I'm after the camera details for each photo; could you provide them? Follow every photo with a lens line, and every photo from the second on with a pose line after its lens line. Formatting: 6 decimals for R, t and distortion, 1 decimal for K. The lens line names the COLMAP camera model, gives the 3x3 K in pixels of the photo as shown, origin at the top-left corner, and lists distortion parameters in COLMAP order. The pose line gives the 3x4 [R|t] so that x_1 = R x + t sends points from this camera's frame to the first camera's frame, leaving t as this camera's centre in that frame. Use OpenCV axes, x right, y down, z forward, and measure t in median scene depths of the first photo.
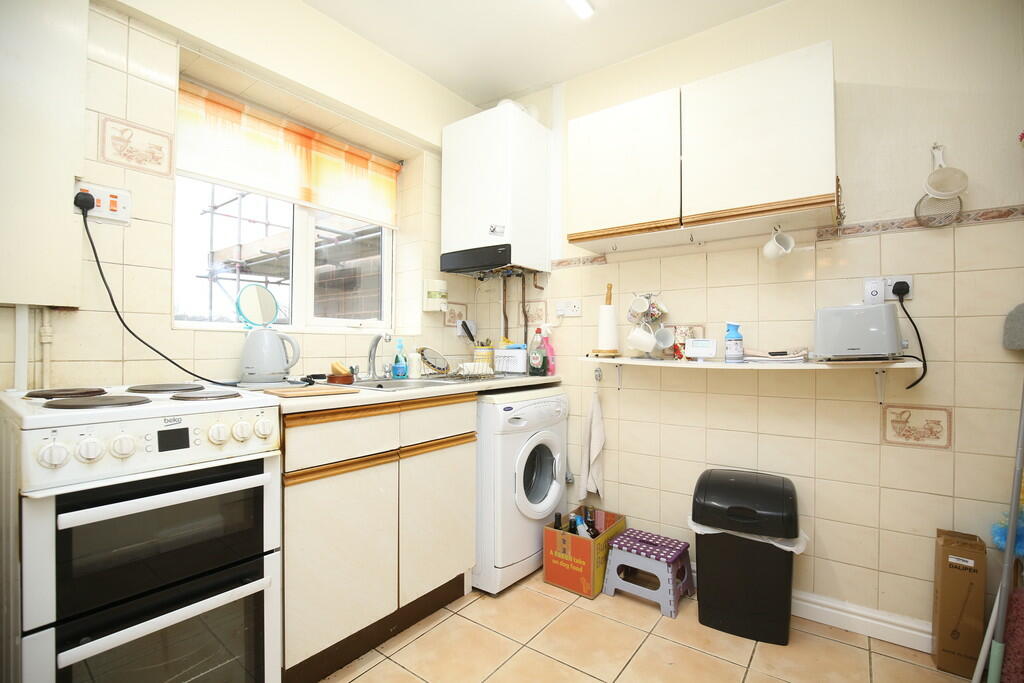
lens RADIAL K [[460.4, 0, 511.8], [0, 460.4, 342.6], [0, 0, 1]] dist [-0.029701, 0.000197]
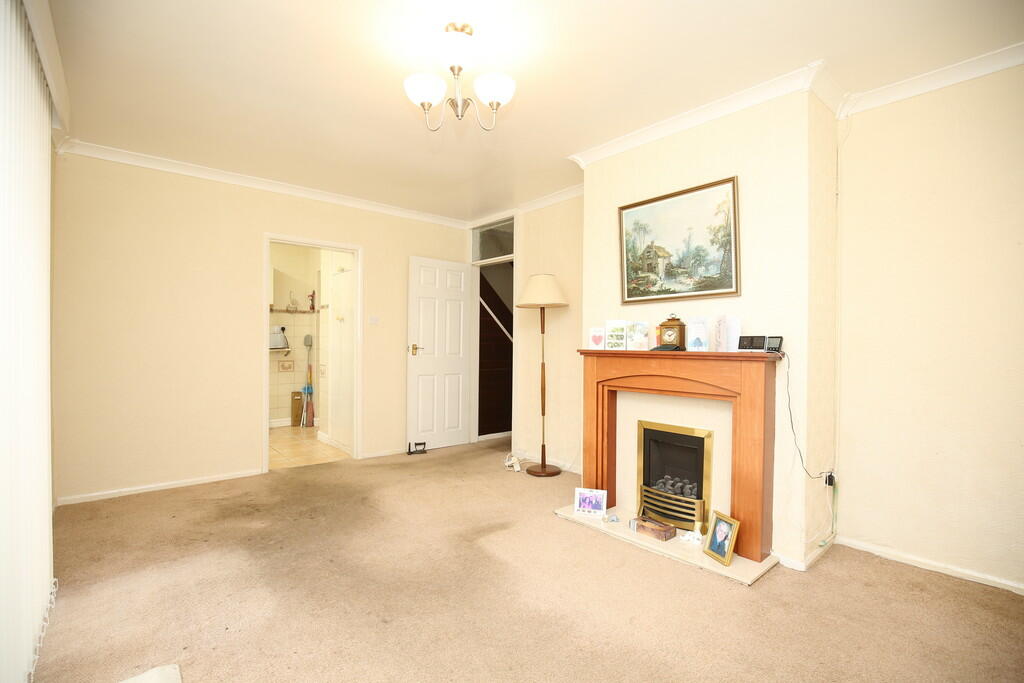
lens RADIAL K [[460.4, 0, 511.5], [0, 460.4, 342.4], [0, 0, 1]] dist [-0.029701, 0.000197]
pose [[0.226067, -0.001218, 0.974111, -2.372244], [-0.010225, 0.999941, 0.003624, -0.042904], [-0.974058, -0.010779, 0.226042, -1.675425]]
